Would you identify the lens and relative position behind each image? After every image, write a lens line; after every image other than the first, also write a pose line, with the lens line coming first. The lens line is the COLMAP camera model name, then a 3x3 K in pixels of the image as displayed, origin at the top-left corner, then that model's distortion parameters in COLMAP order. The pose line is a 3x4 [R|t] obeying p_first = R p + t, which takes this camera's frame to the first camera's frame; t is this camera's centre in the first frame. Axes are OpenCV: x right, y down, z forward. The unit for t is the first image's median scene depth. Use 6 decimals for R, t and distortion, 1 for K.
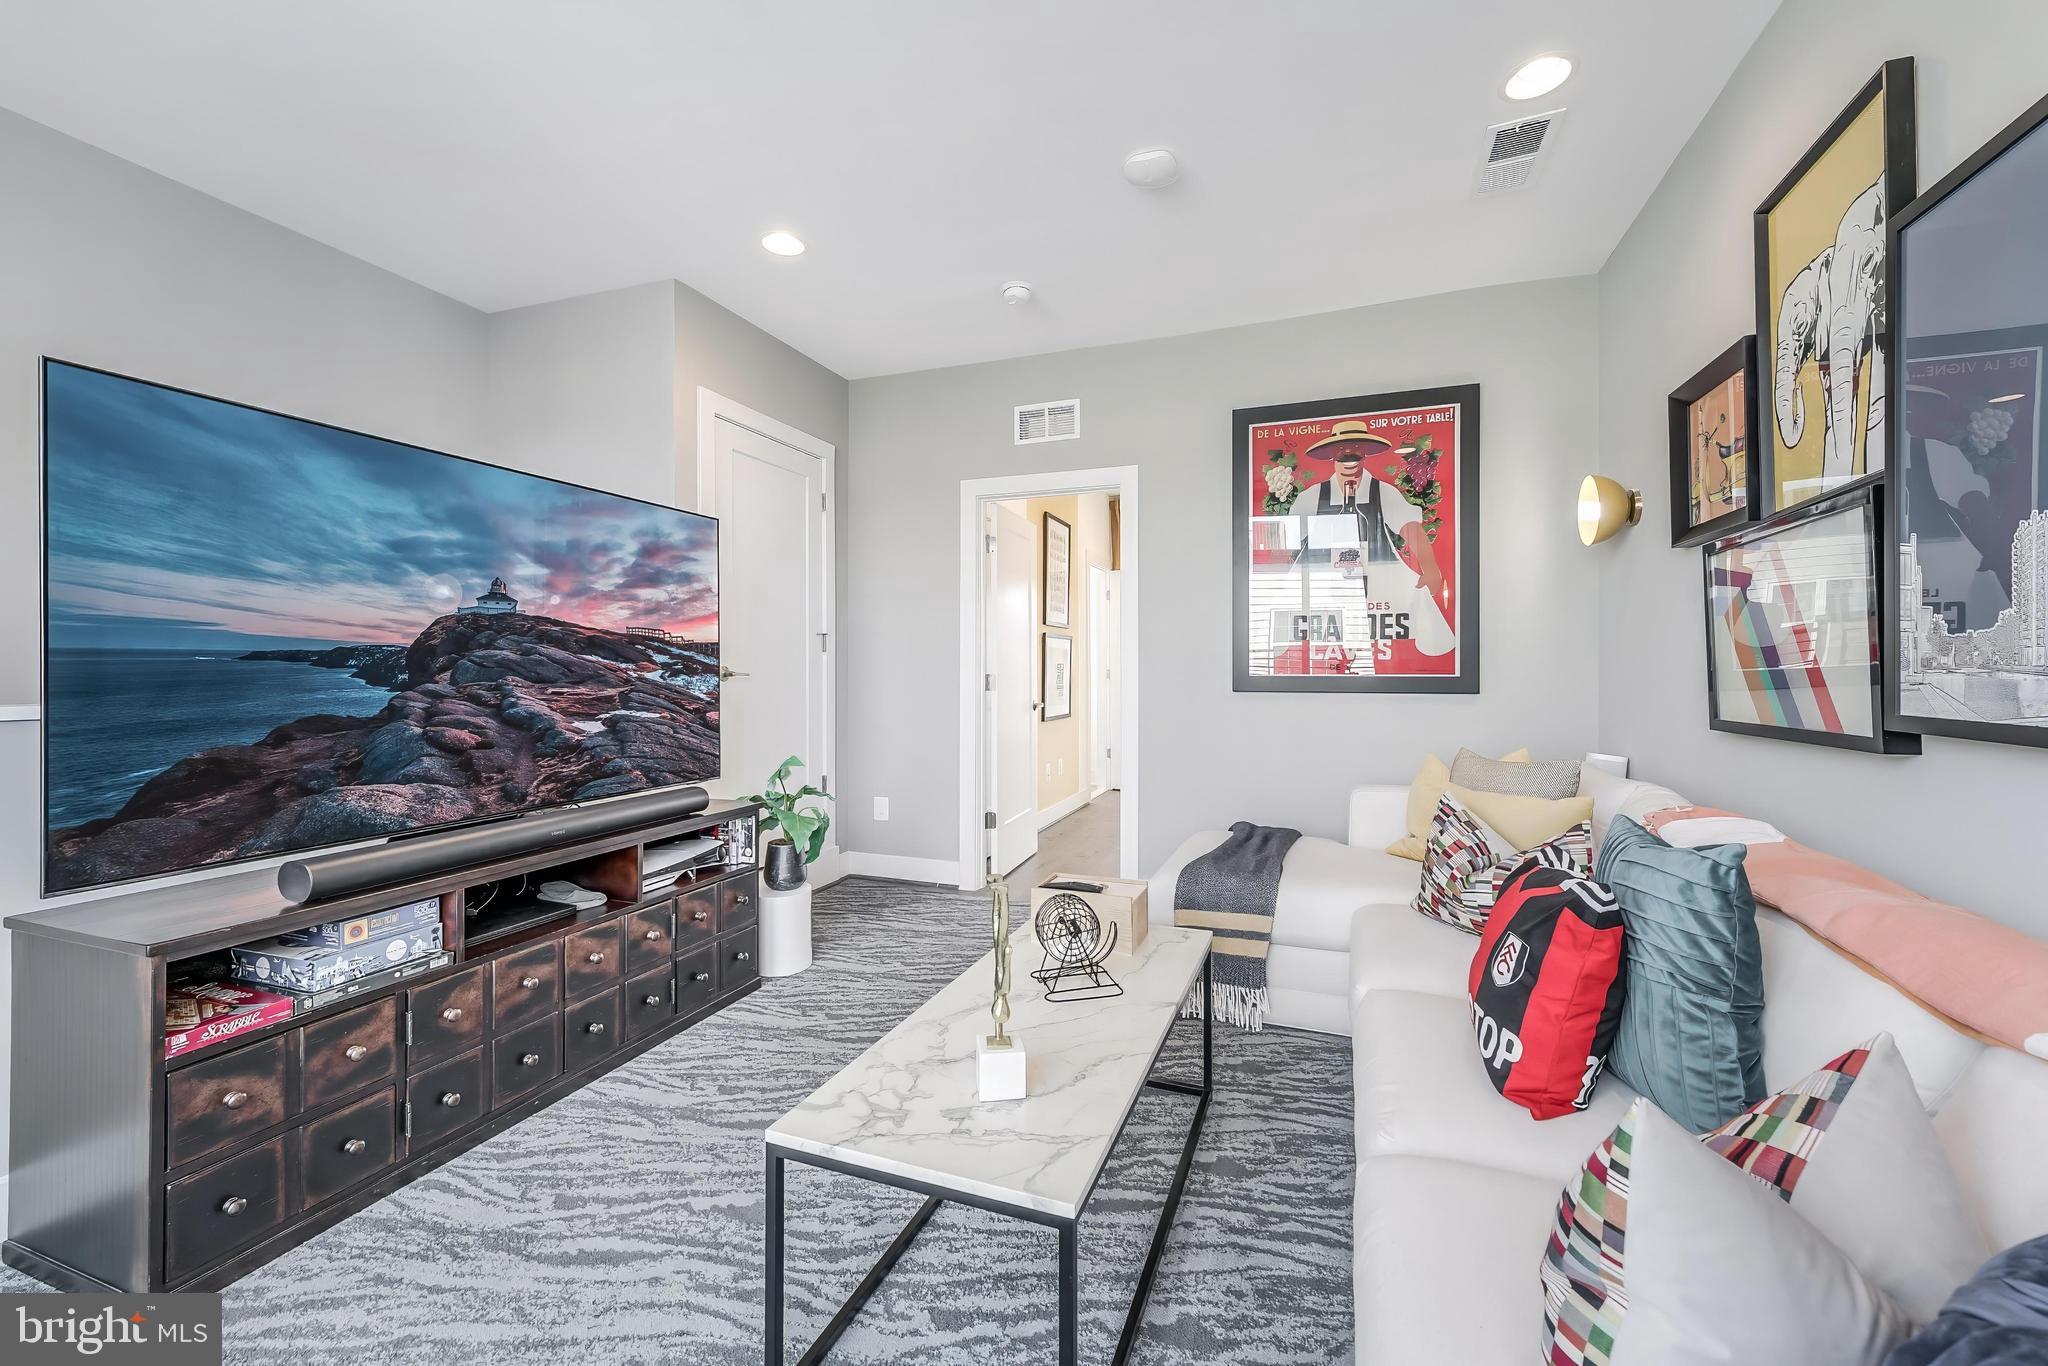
lens RADIAL K [[829.8, 0, 1064.5], [0, 829.8, 663.3], [0, 0, 1]] dist [-0.001621, -0.000246]
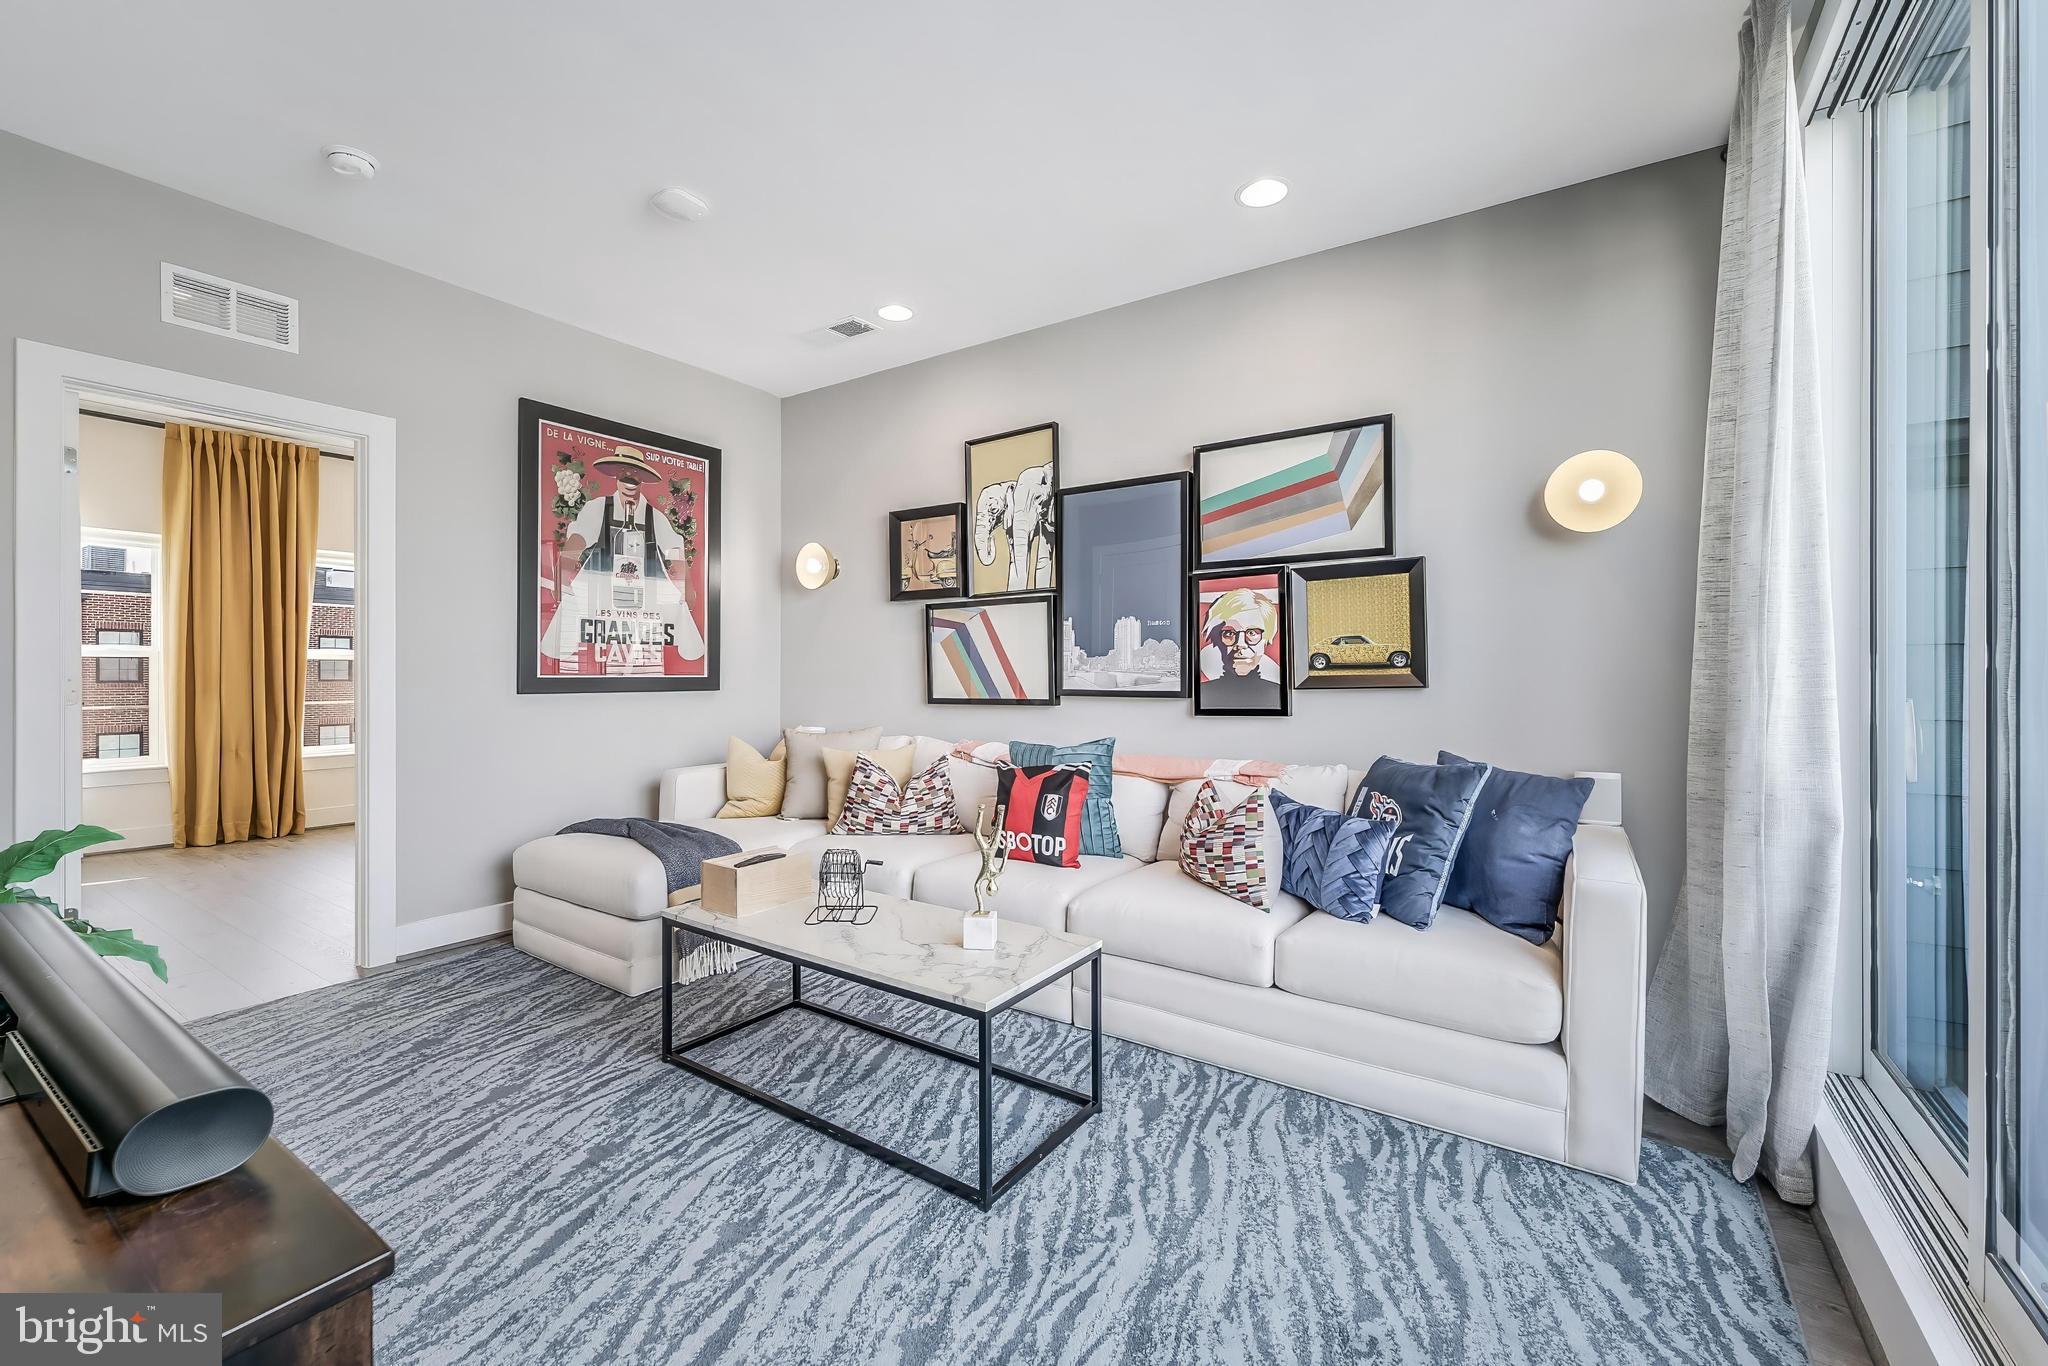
lens RADIAL K [[829.8, 0, 1024.8], [0, 829.8, 677.9], [0, 0, 1]] dist [-0.001621, -0.000246]
pose [[0.224397, -0.006764, 0.974474, -0.641824], [-0.007315, 0.999936, 0.008626, 0.003185], [-0.974470, -0.009063, 0.224333, 0.241403]]
